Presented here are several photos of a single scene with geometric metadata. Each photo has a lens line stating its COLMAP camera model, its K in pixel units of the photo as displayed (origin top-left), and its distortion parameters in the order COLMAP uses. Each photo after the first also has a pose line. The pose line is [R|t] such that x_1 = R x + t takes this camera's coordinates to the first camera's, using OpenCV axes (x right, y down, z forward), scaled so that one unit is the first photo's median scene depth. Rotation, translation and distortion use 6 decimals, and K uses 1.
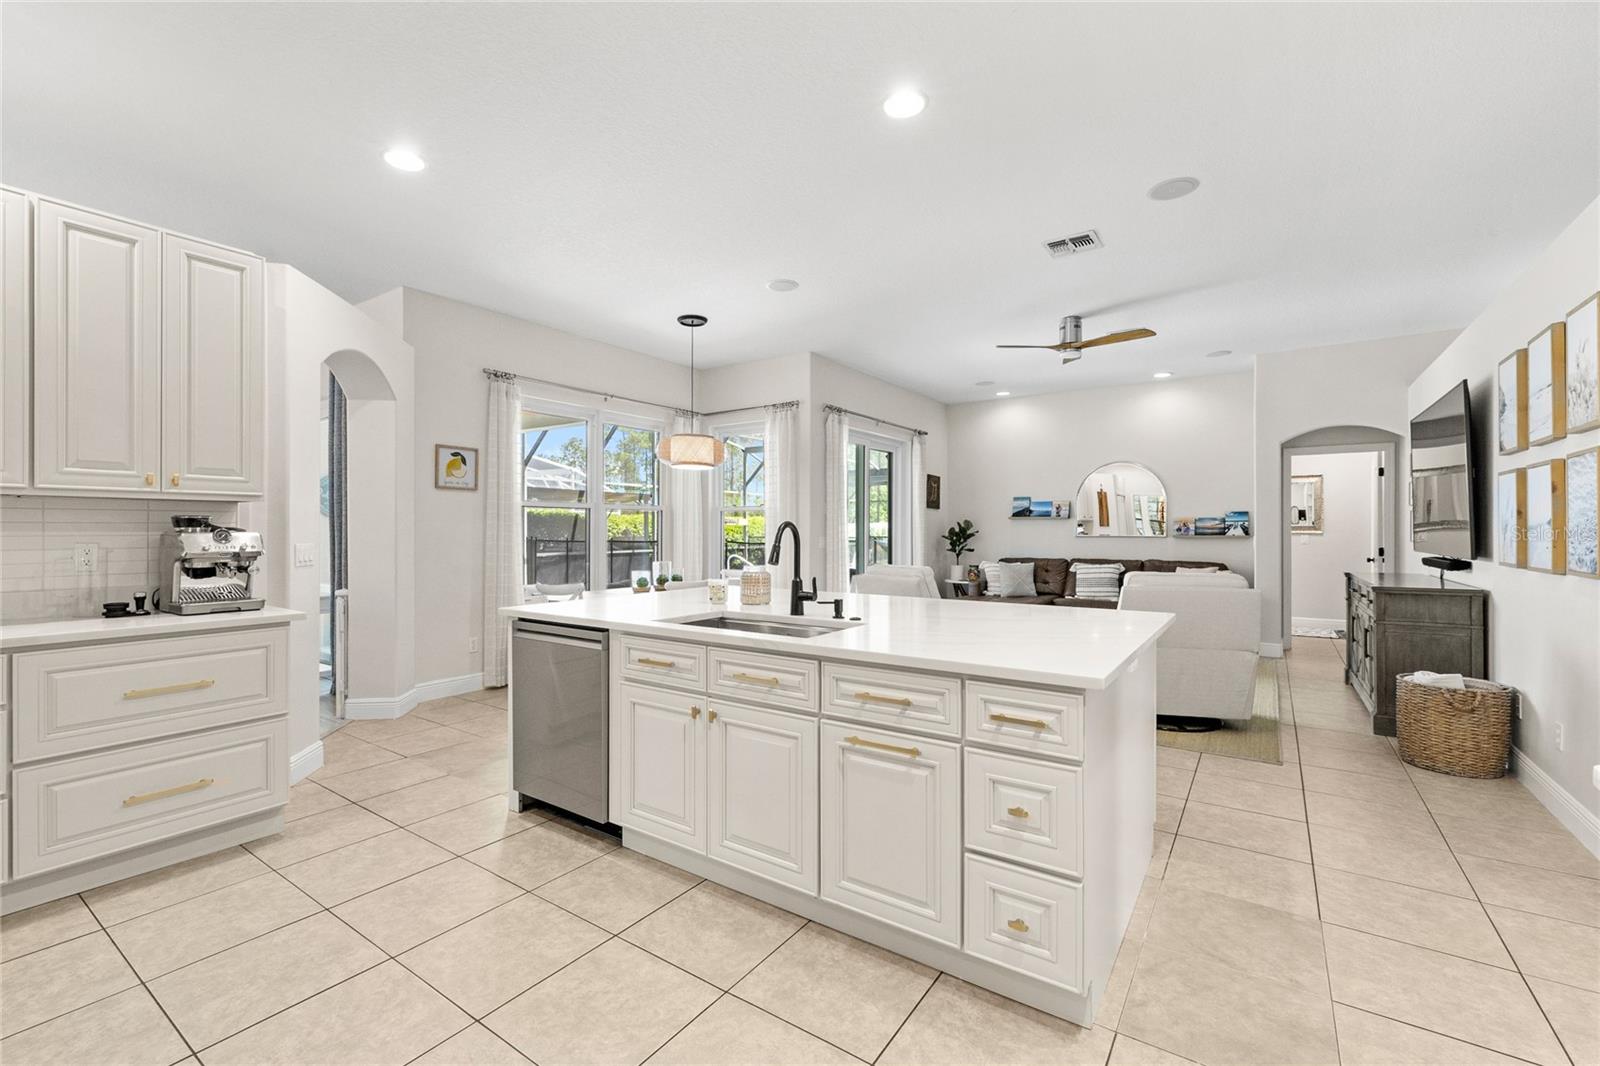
lens RADIAL K [[683.8, 0, 797.6], [0, 683.8, 525.2], [0, 0, 1]] dist [-0.003523, 0.000345]
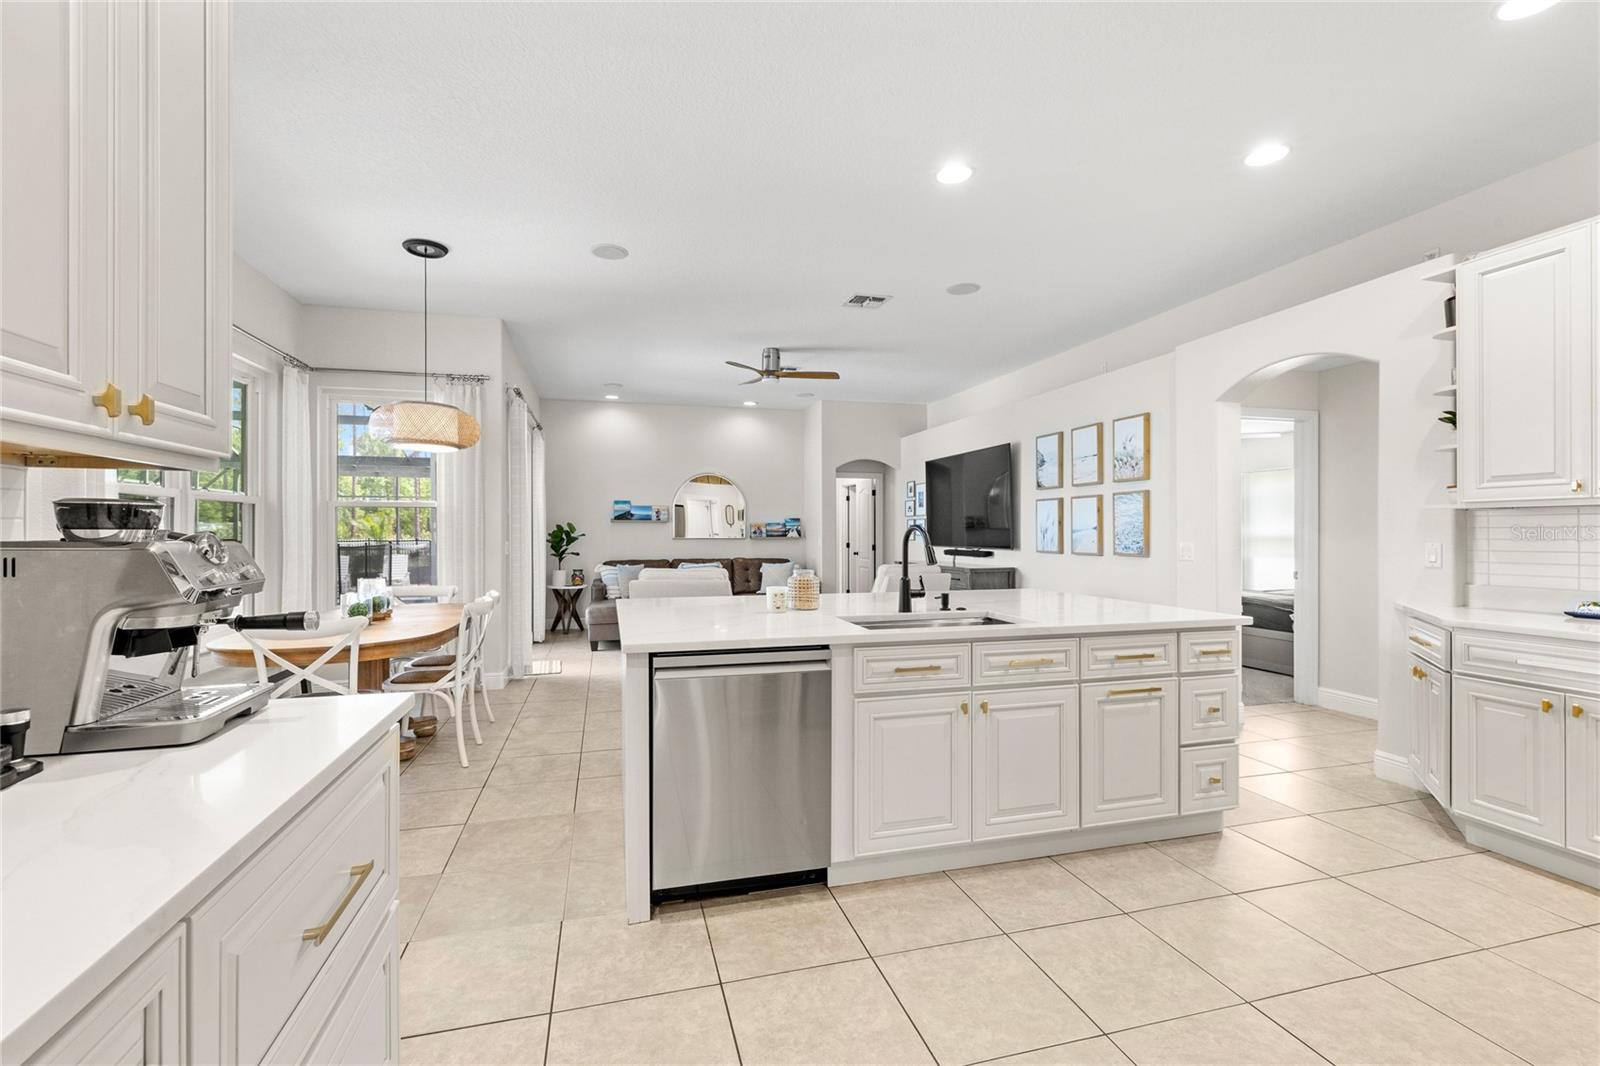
lens RADIAL K [[683.8, 0, 802.3], [0, 683.8, 531.2], [0, 0, 1]] dist [-0.003523, 0.000345]
pose [[0.644540, 0.000110, 0.764571, -0.922490], [-0.003312, 0.999991, 0.002649, 0.002815], [-0.764564, -0.004240, 0.644534, 0.435853]]
